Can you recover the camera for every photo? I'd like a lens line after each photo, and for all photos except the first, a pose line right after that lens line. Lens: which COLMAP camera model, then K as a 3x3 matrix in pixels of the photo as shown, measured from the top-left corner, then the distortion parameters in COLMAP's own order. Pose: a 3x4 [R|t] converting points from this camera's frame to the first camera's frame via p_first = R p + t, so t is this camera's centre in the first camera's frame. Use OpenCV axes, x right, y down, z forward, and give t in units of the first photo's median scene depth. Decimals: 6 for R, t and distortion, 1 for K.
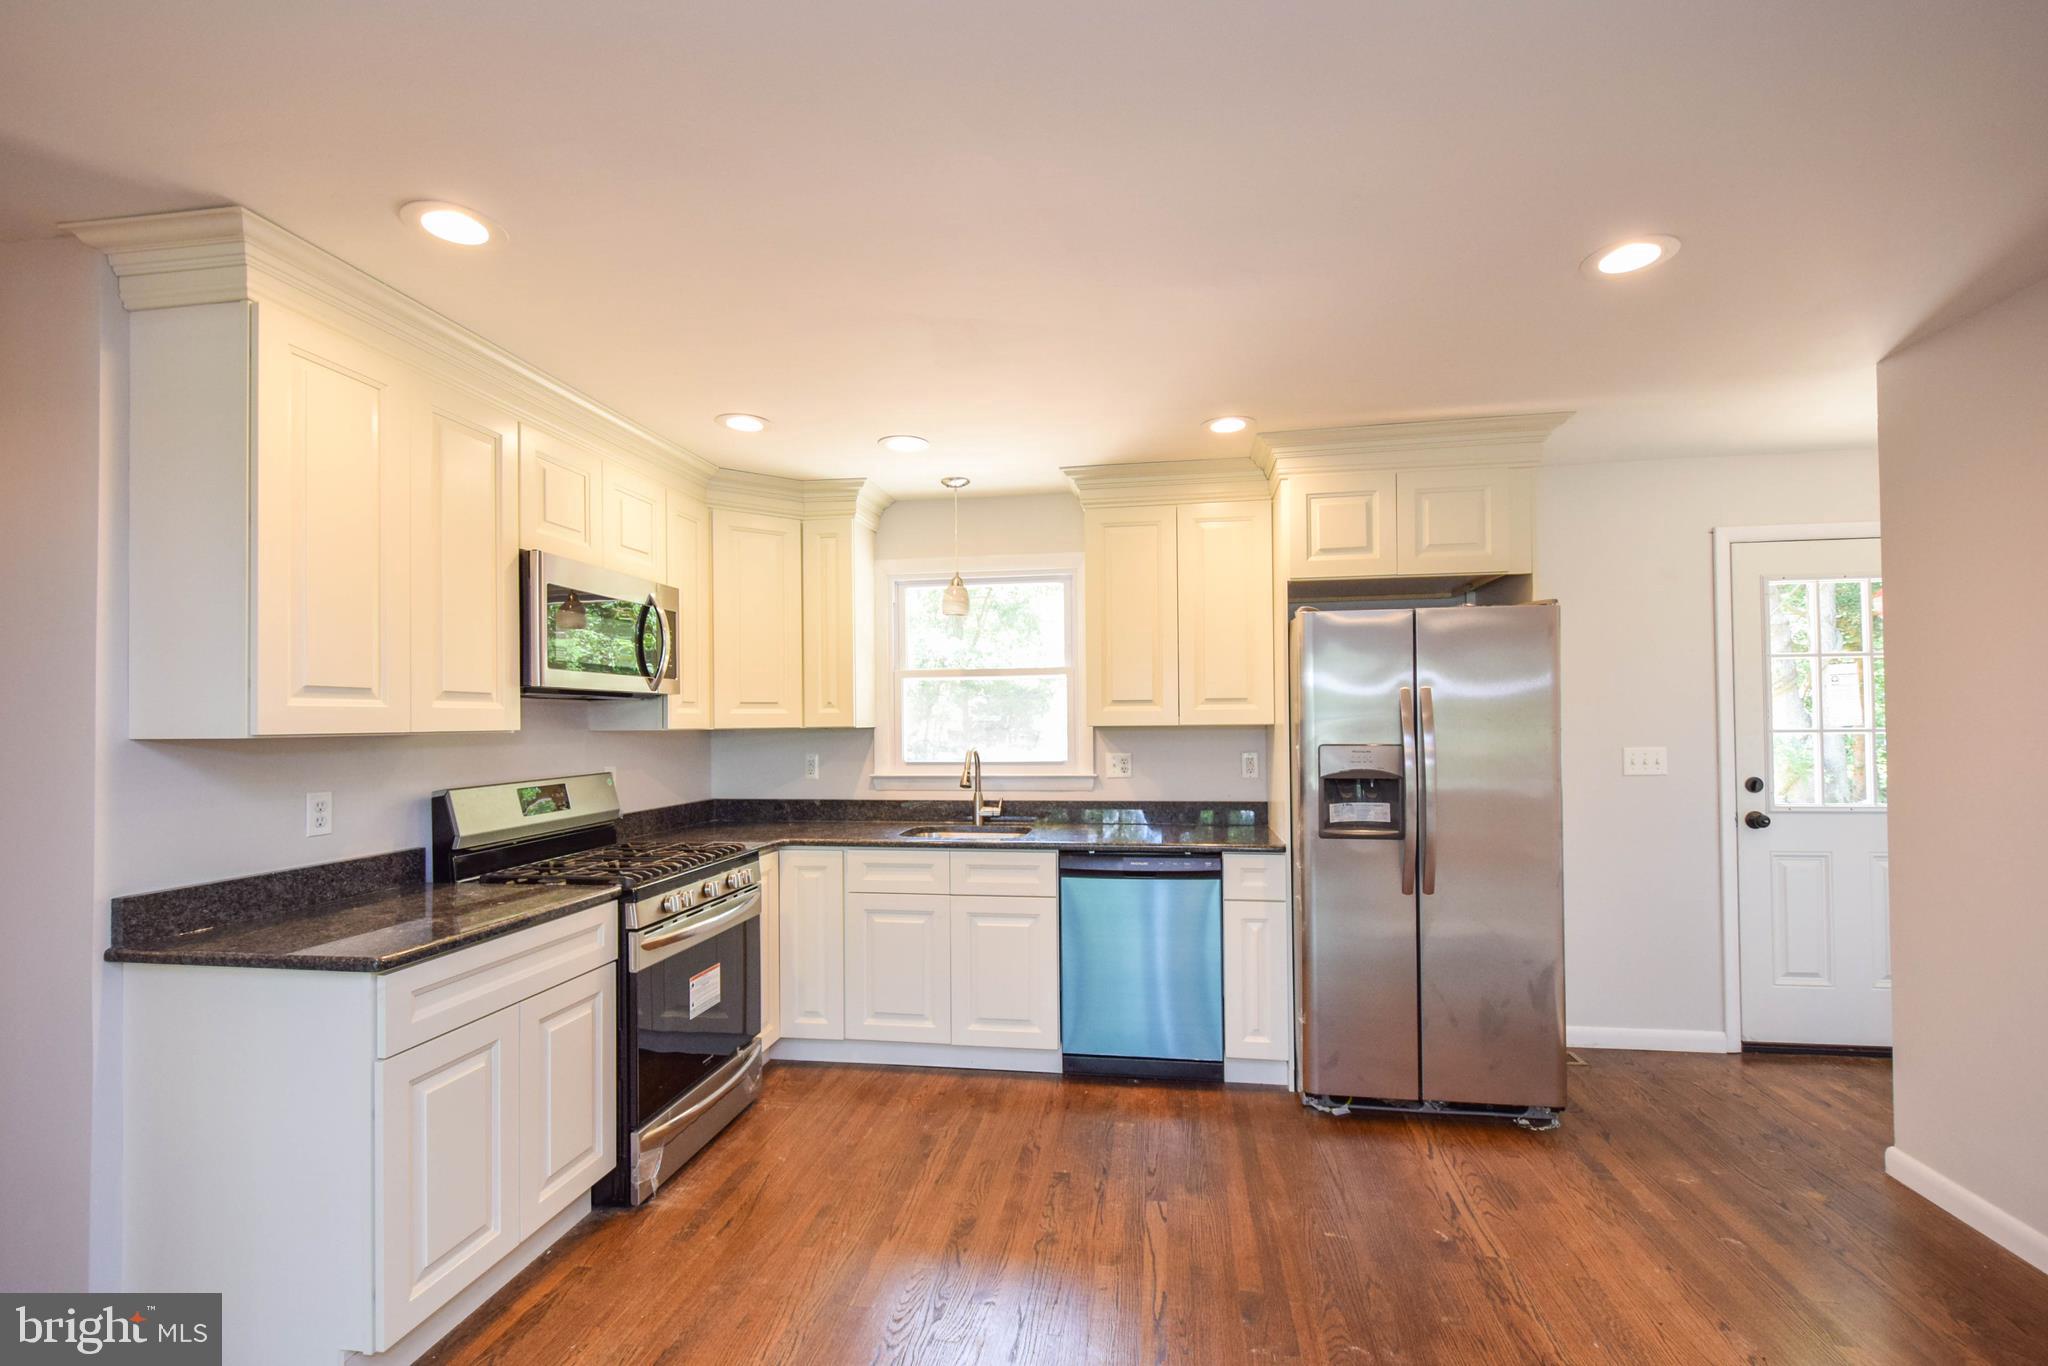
lens RADIAL K [[888.4, 0, 1025.9], [0, 888.4, 711.6], [0, 0, 1]] dist [0.014542, -0.010935]
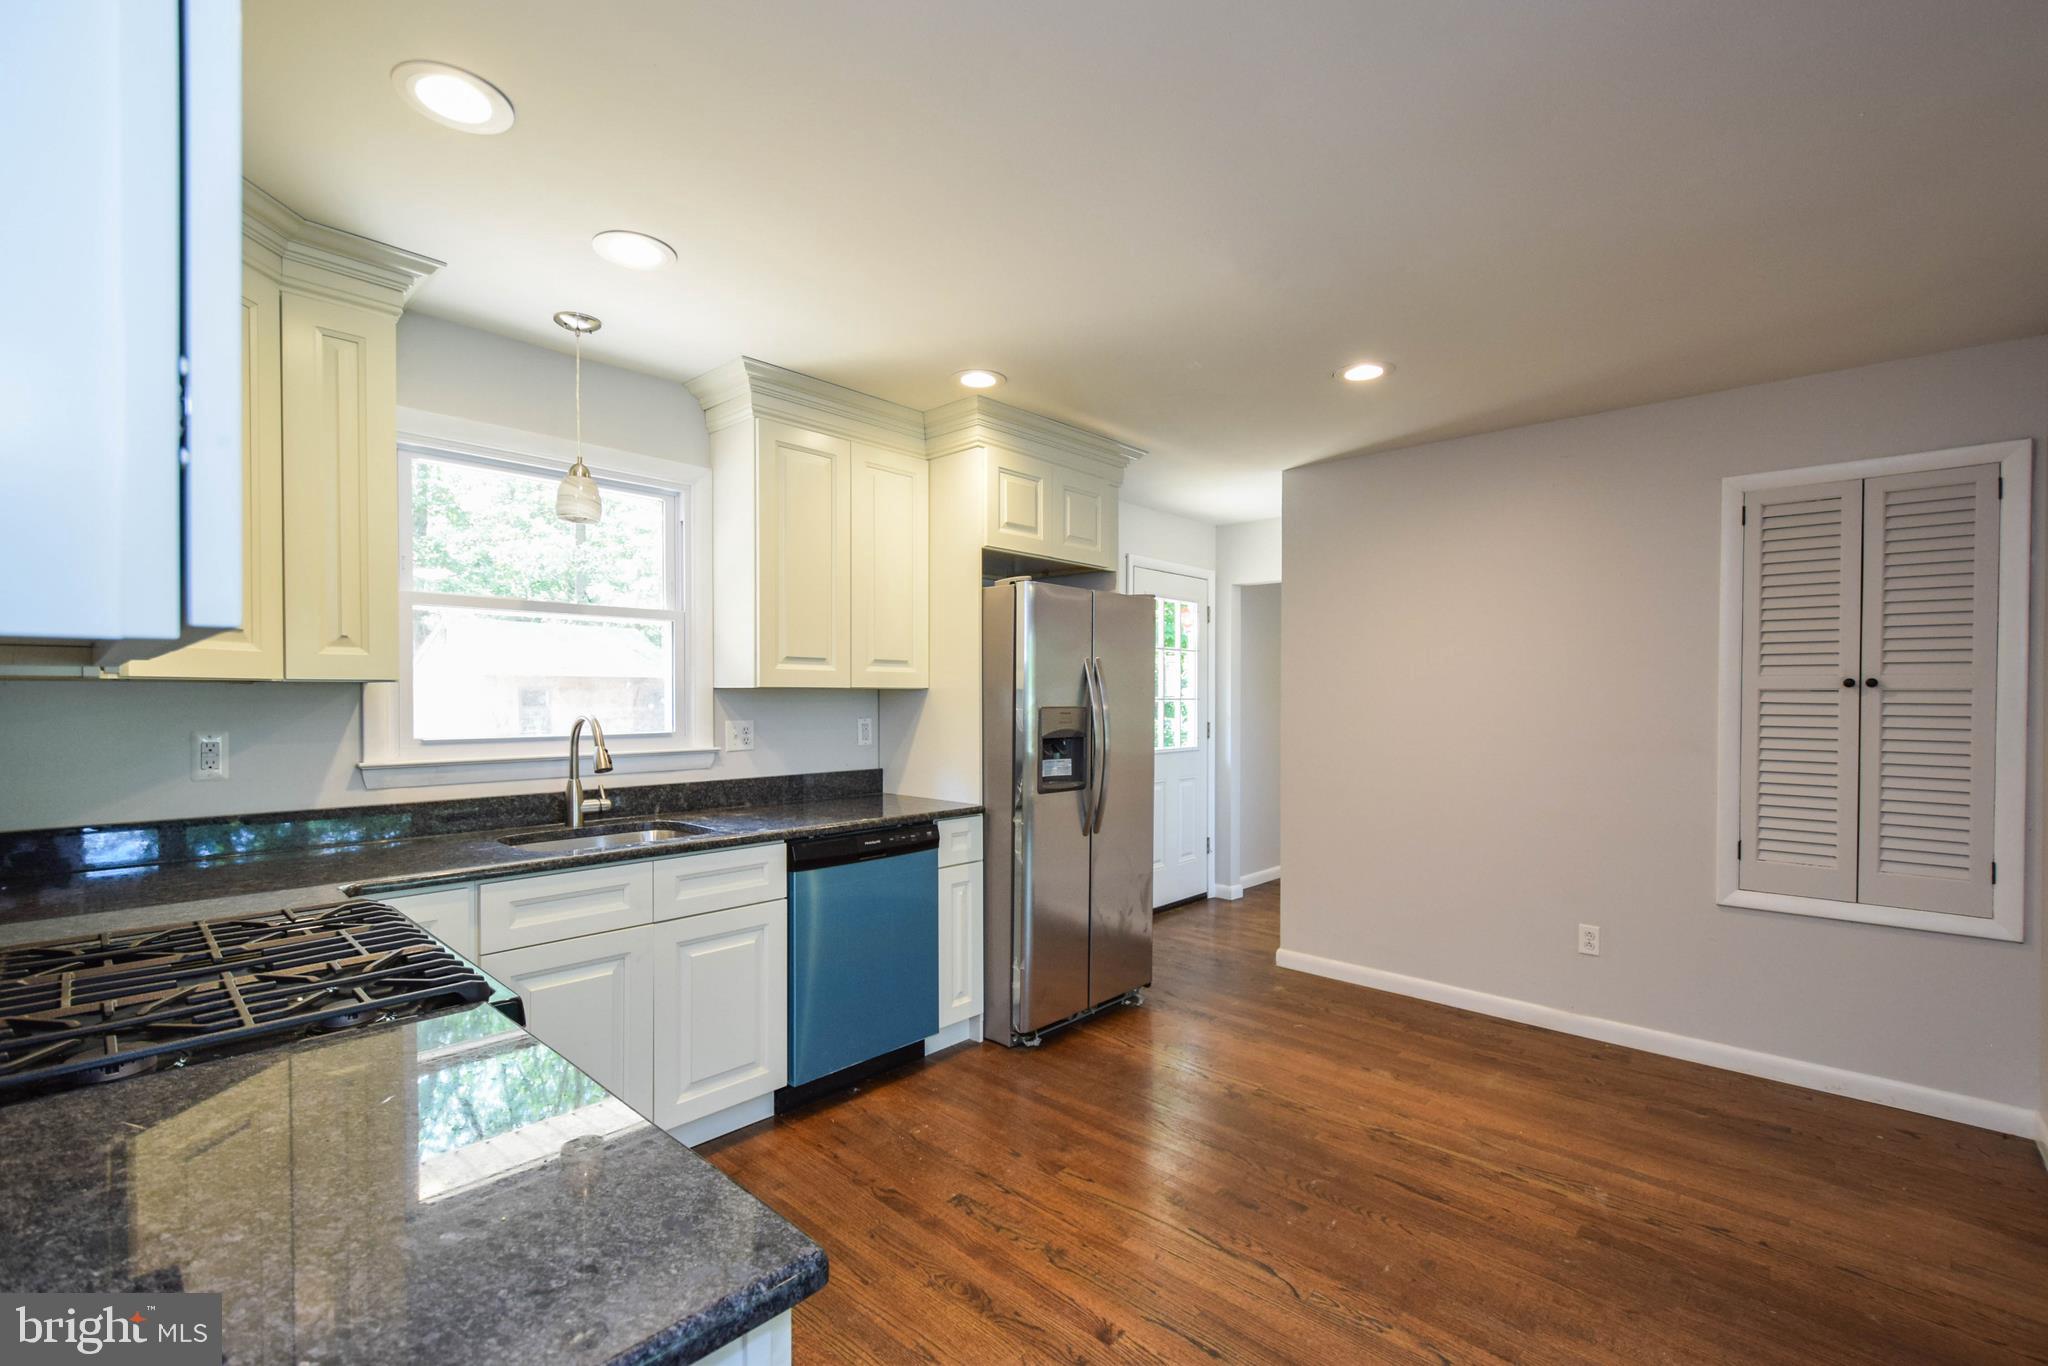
lens RADIAL K [[888.4, 0, 1025.9], [0, 888.4, 711.6], [0, 0, 1]] dist [0.014542, -0.010935]
pose [[0.555261, -0.003751, 0.831668, -0.547767], [-0.018901, 0.999675, 0.017129, 0.023626], [-0.831462, -0.025230, 0.555009, 0.401845]]
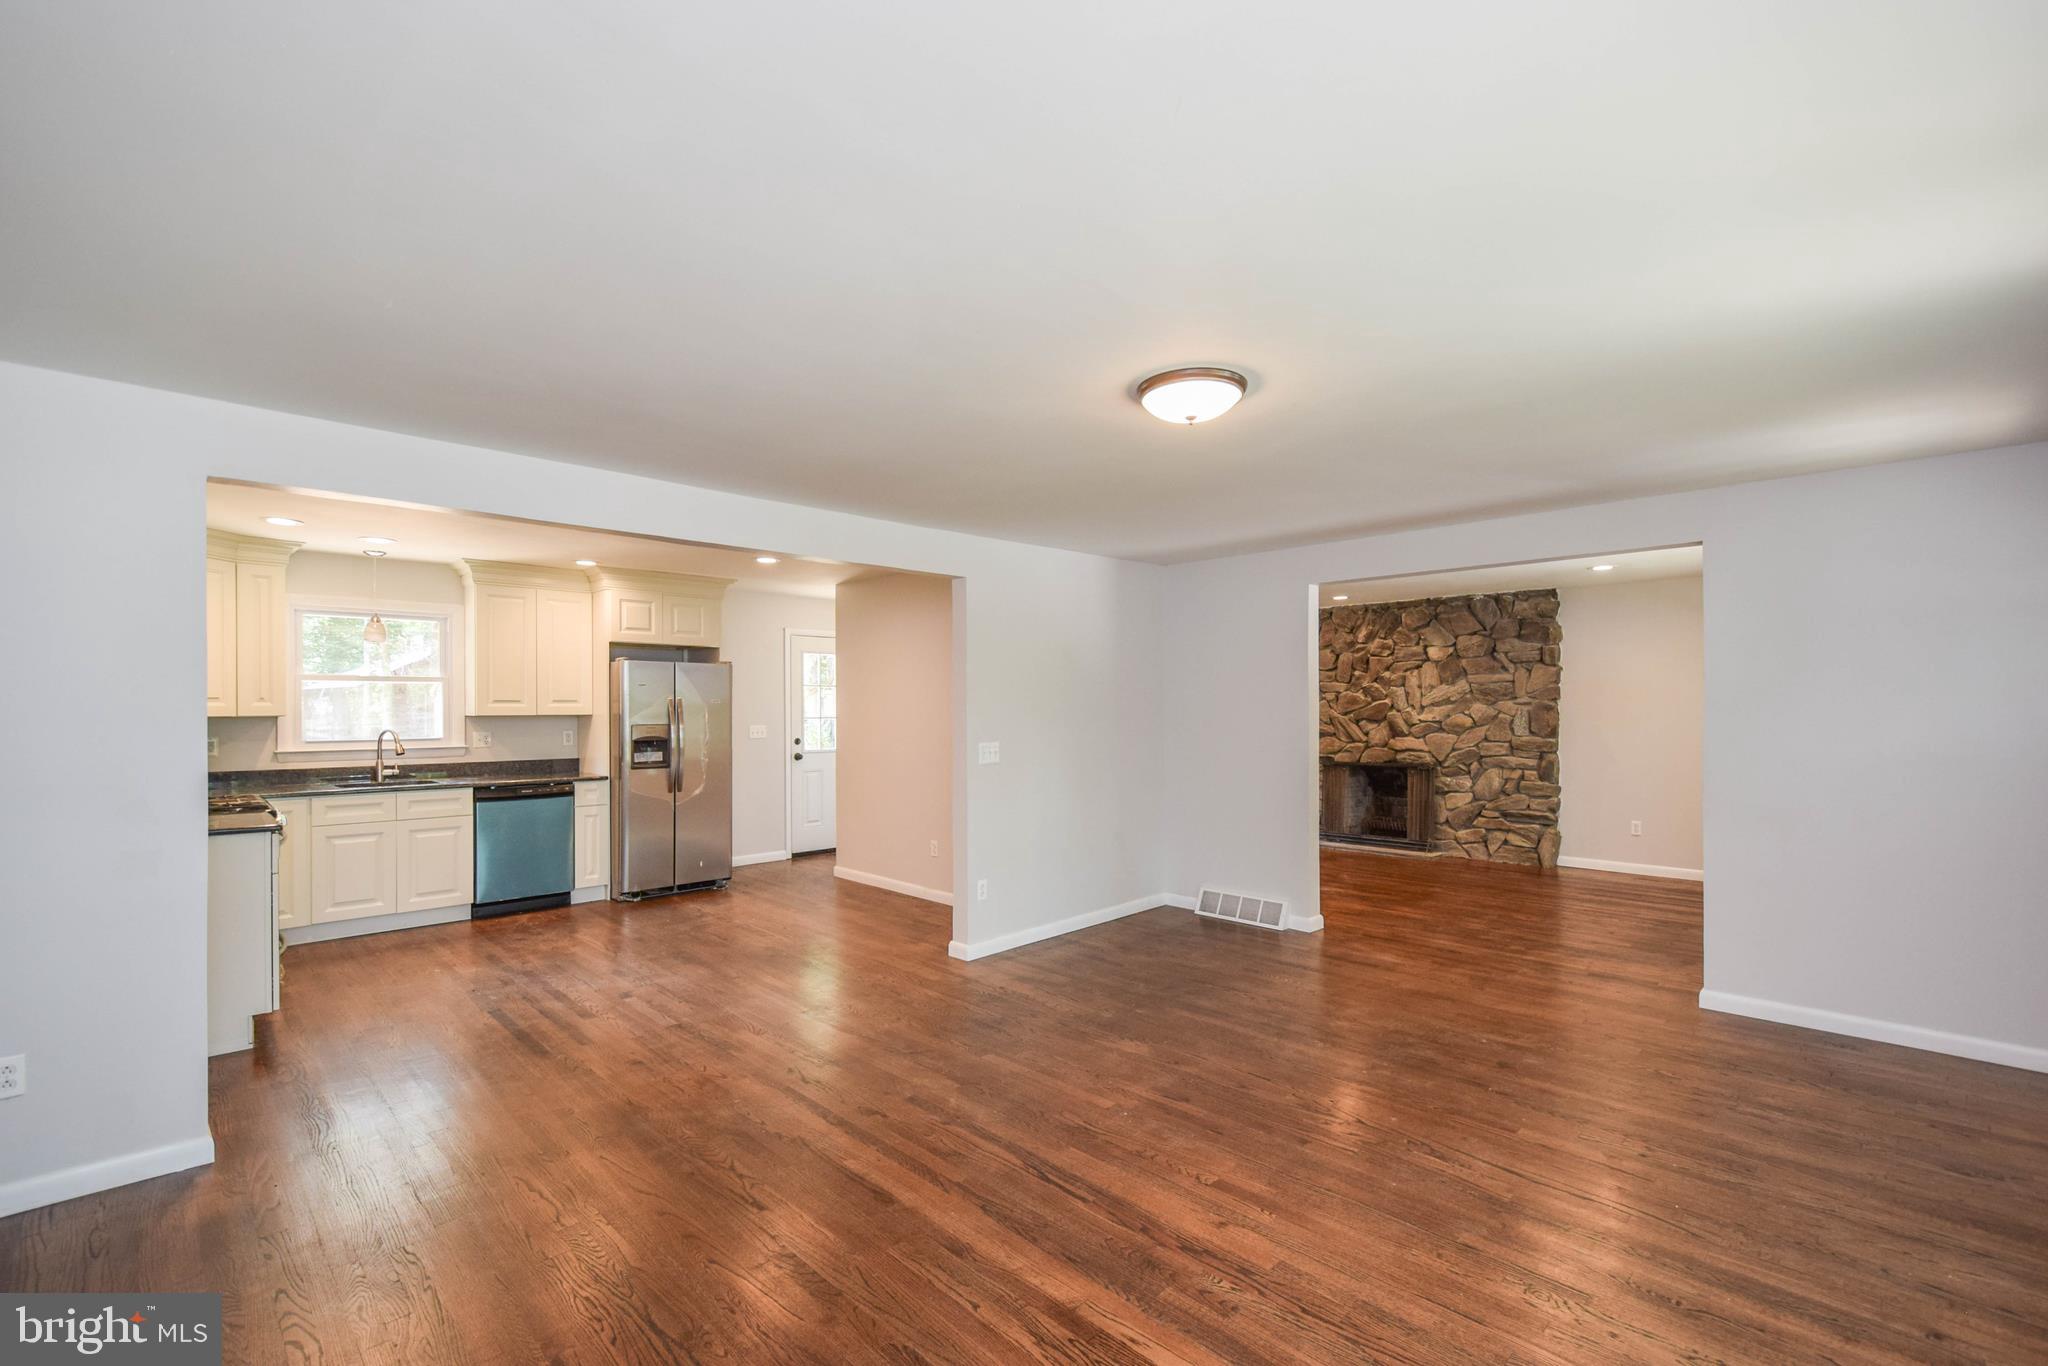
lens RADIAL K [[889.8, 0, 1027.6], [0, 889.8, 707.4], [0, 0, 1]] dist [0.012239, -0.009440]
pose [[0.593253, 0.009275, 0.804962, -0.768950], [-0.015021, 0.999887, -0.000450, -0.015655], [-0.804876, -0.011824, 0.593326, -0.946663]]
